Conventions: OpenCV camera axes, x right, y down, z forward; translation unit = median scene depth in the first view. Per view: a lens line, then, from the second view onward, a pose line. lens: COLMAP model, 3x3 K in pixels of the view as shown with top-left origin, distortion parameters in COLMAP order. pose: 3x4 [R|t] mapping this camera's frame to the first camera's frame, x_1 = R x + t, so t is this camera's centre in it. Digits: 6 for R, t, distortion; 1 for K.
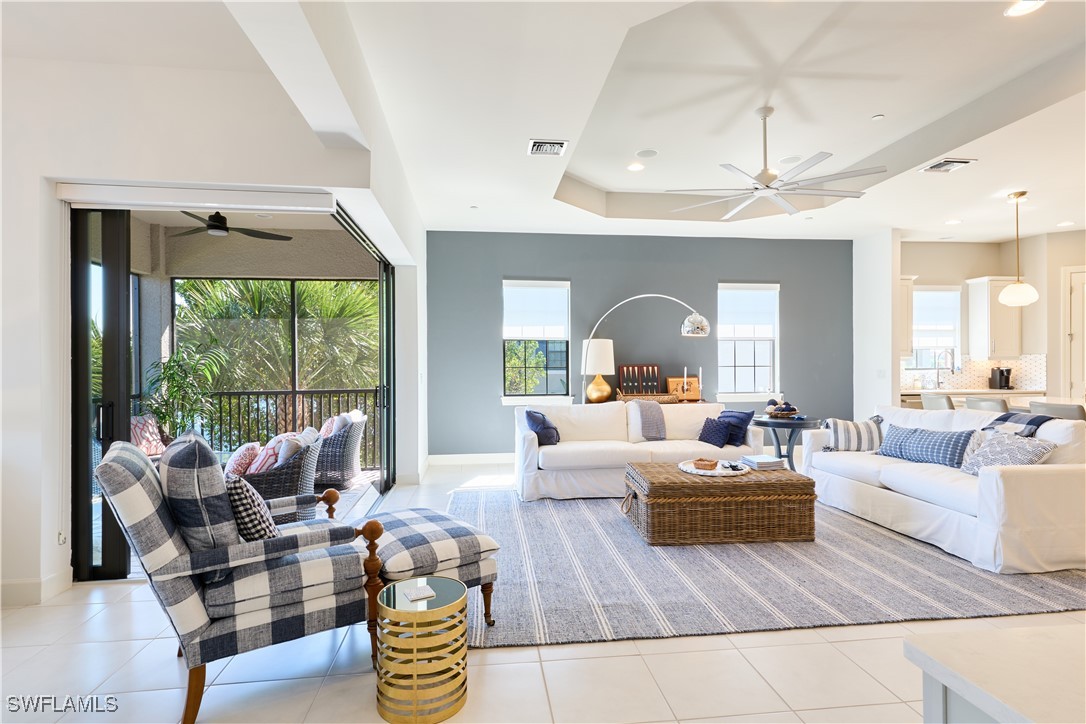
lens RADIAL K [[555.6, 0, 543.0], [0, 555.6, 362.0], [0, 0, 1]] dist [0.004500, 0.001755]
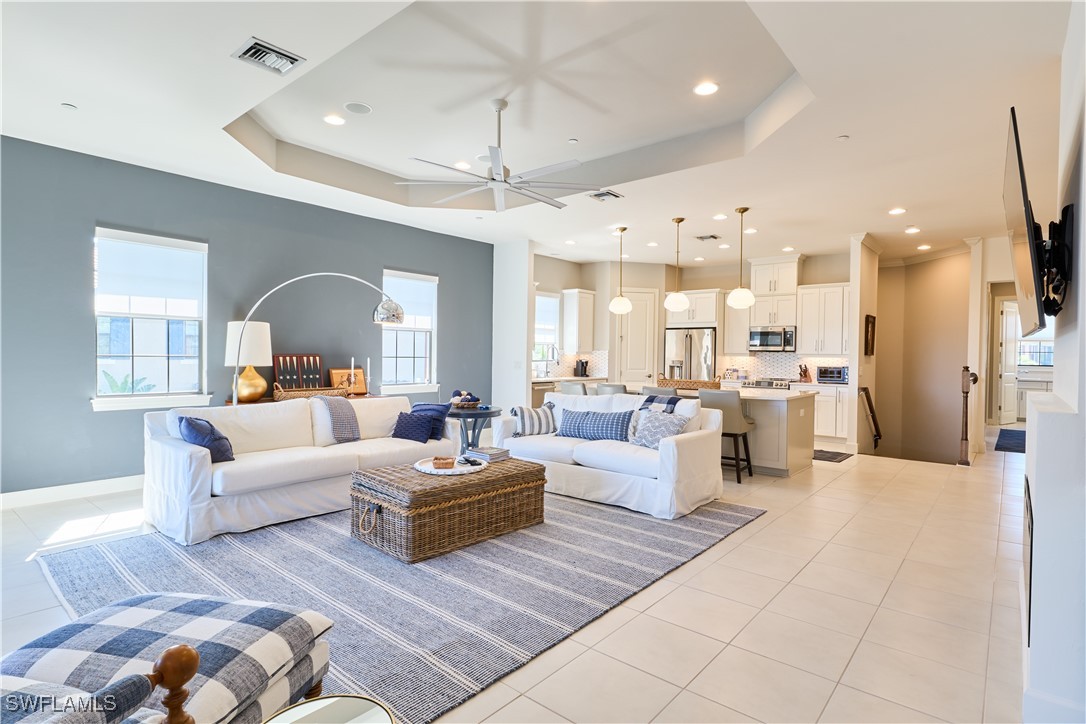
lens RADIAL K [[555.6, 0, 543.0], [0, 555.6, 362.0], [0, 0, 1]] dist [0.004500, 0.001755]
pose [[0.729518, 0.003740, 0.683951, -0.193288], [-0.016658, 0.999786, 0.012301, 0.000123], [-0.683758, -0.020367, 0.729424, 0.176377]]
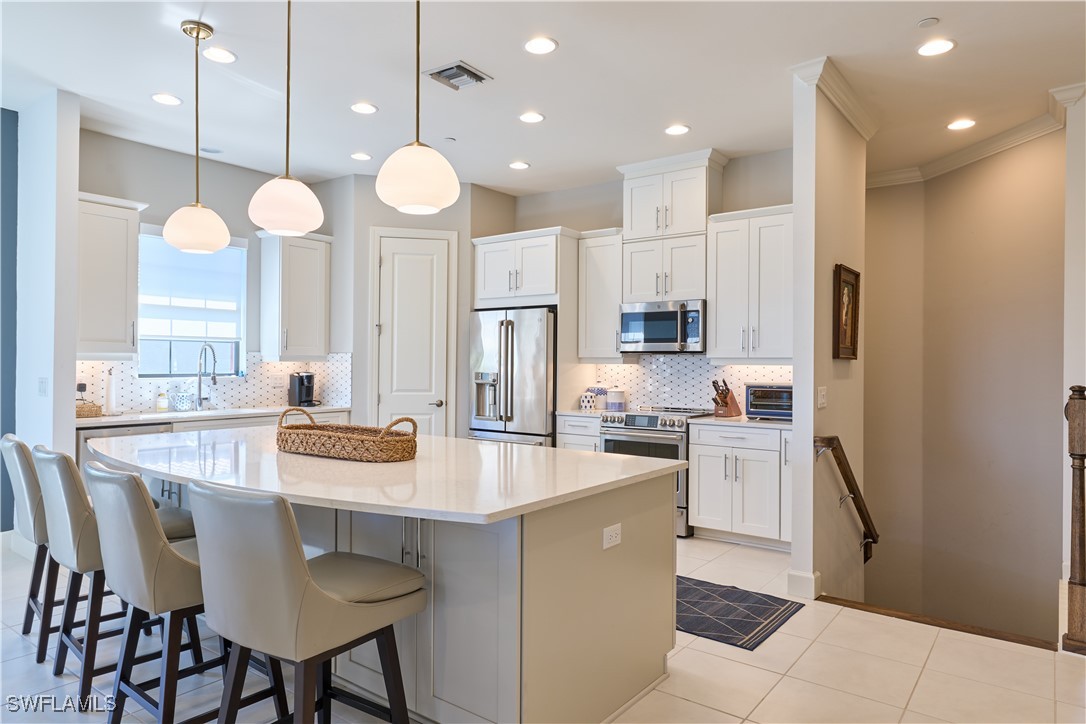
lens RADIAL K [[674.6, 0, 543.0], [0, 674.6, 362.0], [0, 0, 1]] dist [-0.002105, 0.001086]
pose [[0.693411, 0.010579, 0.720464, 0.671286], [-0.010973, 0.999931, -0.004121, -0.003736], [-0.720459, -0.005048, 0.693480, 0.379585]]
